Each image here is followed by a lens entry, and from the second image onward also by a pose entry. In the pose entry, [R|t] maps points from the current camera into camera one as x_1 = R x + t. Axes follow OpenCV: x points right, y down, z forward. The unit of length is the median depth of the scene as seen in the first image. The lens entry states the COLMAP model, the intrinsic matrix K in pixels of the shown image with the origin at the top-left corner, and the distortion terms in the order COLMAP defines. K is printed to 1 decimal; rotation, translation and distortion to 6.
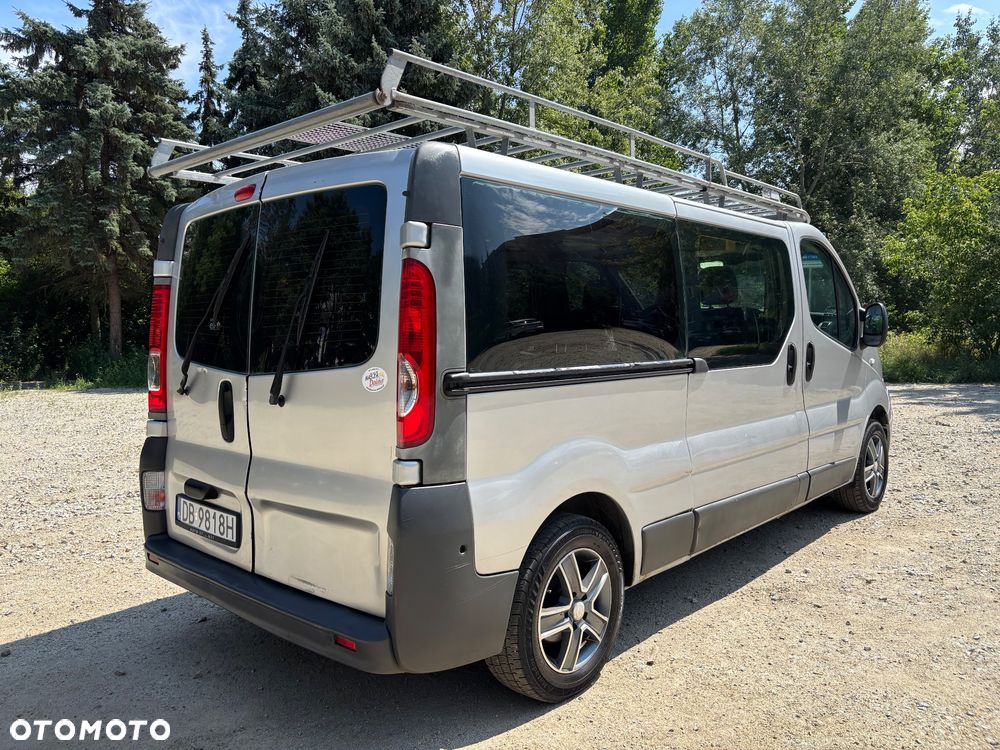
lens RADIAL K [[757.3, 0, 503.5], [0, 757.3, 375.7], [0, 0, 1]] dist [0.051762, -0.062834]
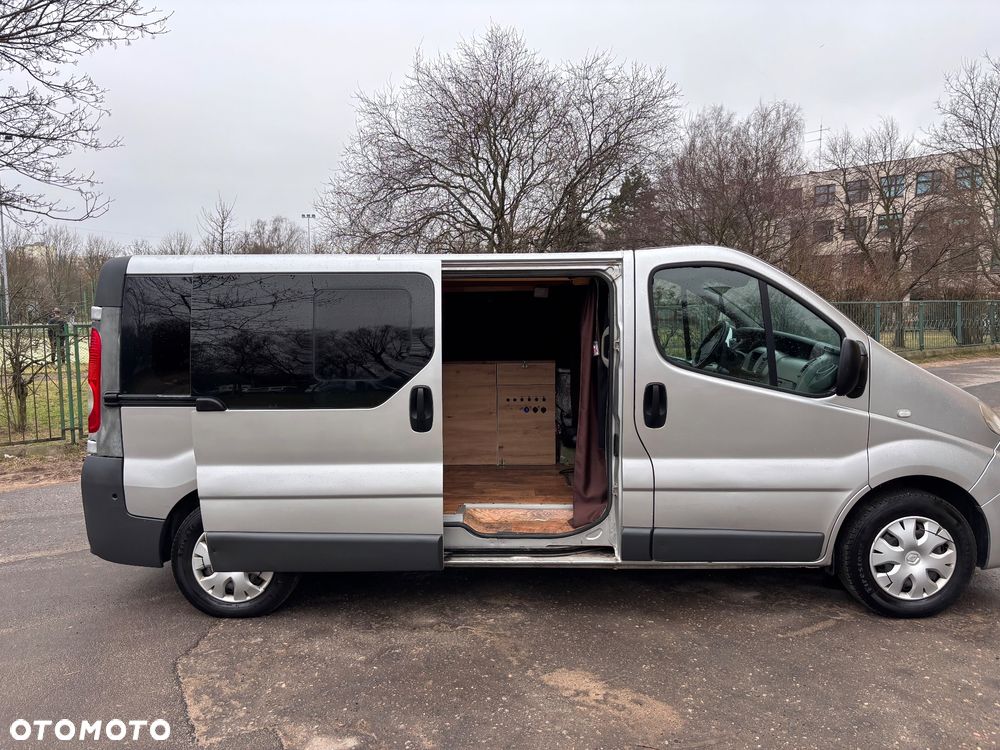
lens RADIAL K [[757.3, 0, 490.0], [0, 757.3, 370.8], [0, 0, 1]] dist [0.051762, -0.062834]
pose [[0.651758, 0.074477, -0.754761, 1.367721], [-0.047796, 0.997222, 0.057129, -0.147704], [0.756920, -0.001159, 0.653507, 0.393744]]
